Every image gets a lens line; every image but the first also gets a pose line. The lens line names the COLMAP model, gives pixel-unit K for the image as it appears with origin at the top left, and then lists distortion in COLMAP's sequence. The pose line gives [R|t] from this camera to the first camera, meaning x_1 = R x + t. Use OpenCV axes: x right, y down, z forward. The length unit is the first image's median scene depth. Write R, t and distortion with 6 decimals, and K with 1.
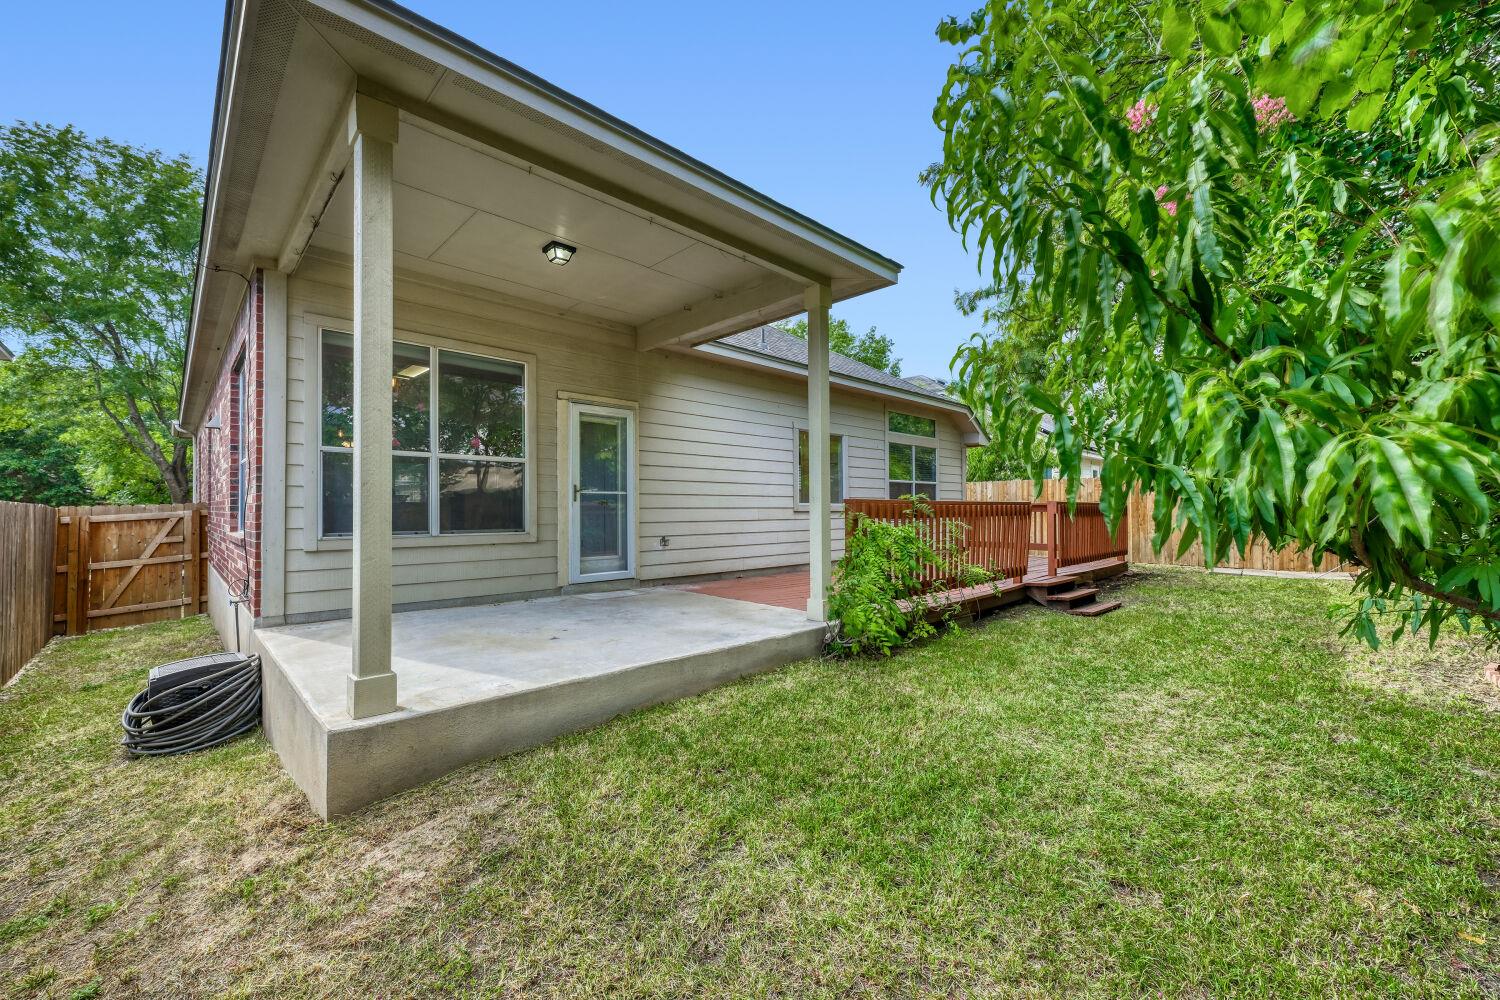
lens RADIAL K [[592.8, 0, 752.0], [0, 592.8, 505.6], [0, 0, 1]] dist [0.001006, -0.000049]
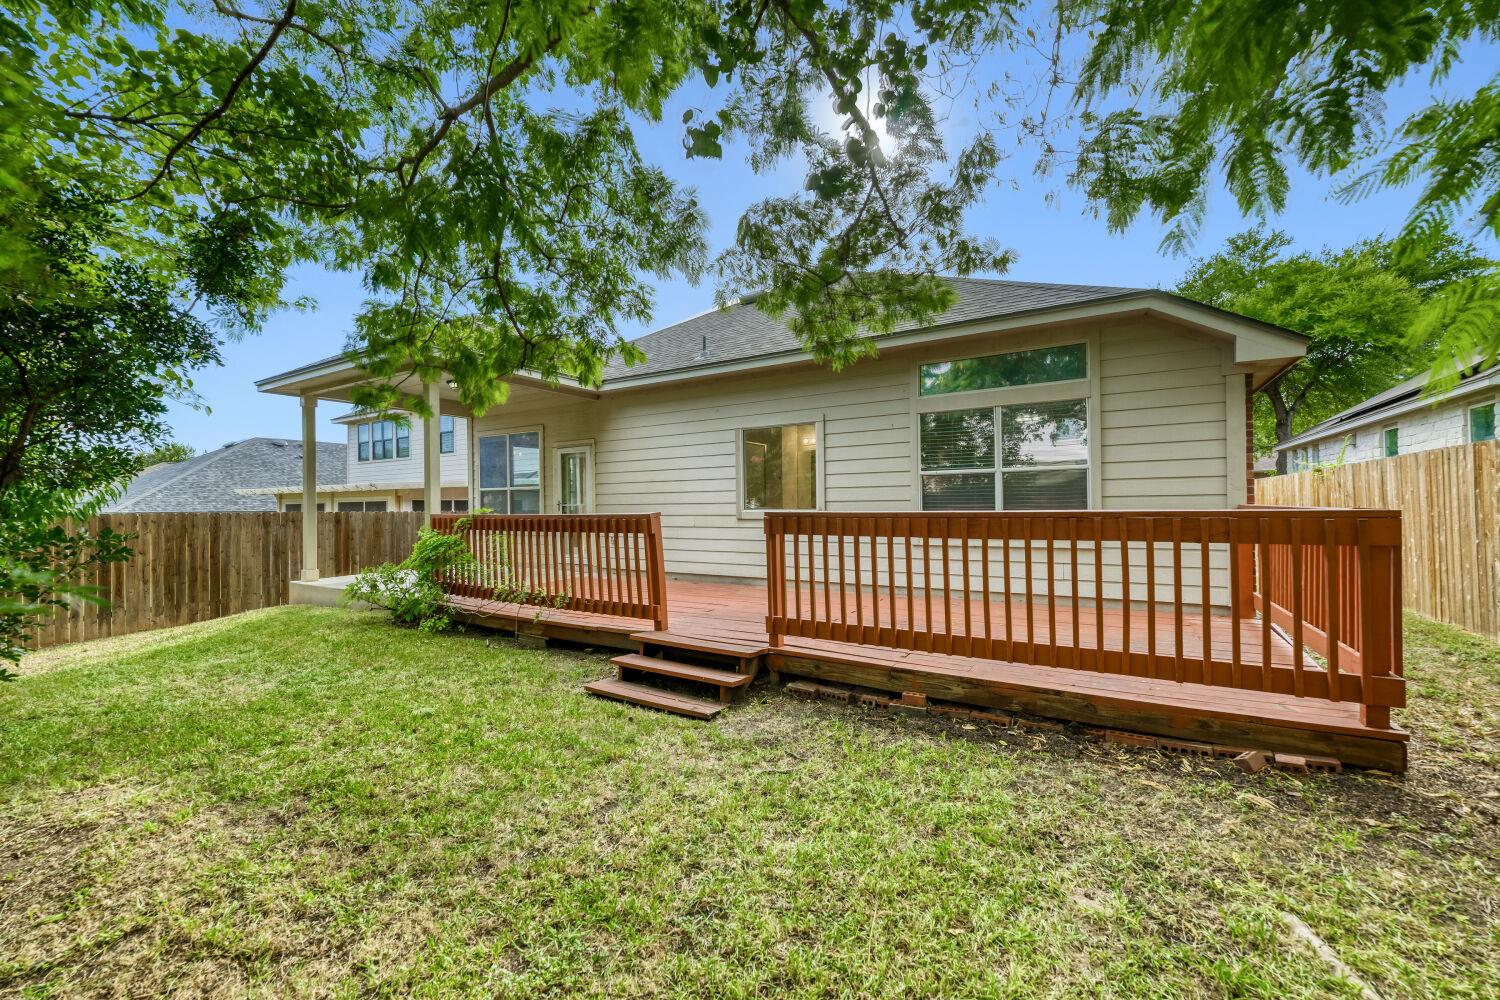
lens RADIAL K [[592.8, 0, 752.0], [0, 592.8, 505.6], [0, 0, 1]] dist [0.001006, -0.000049]
pose [[0.243610, -0.006173, -0.969854, 0.993845], [0.012475, 0.999917, -0.003231, -0.008009], [0.969793, -0.011312, 0.243667, 0.814946]]
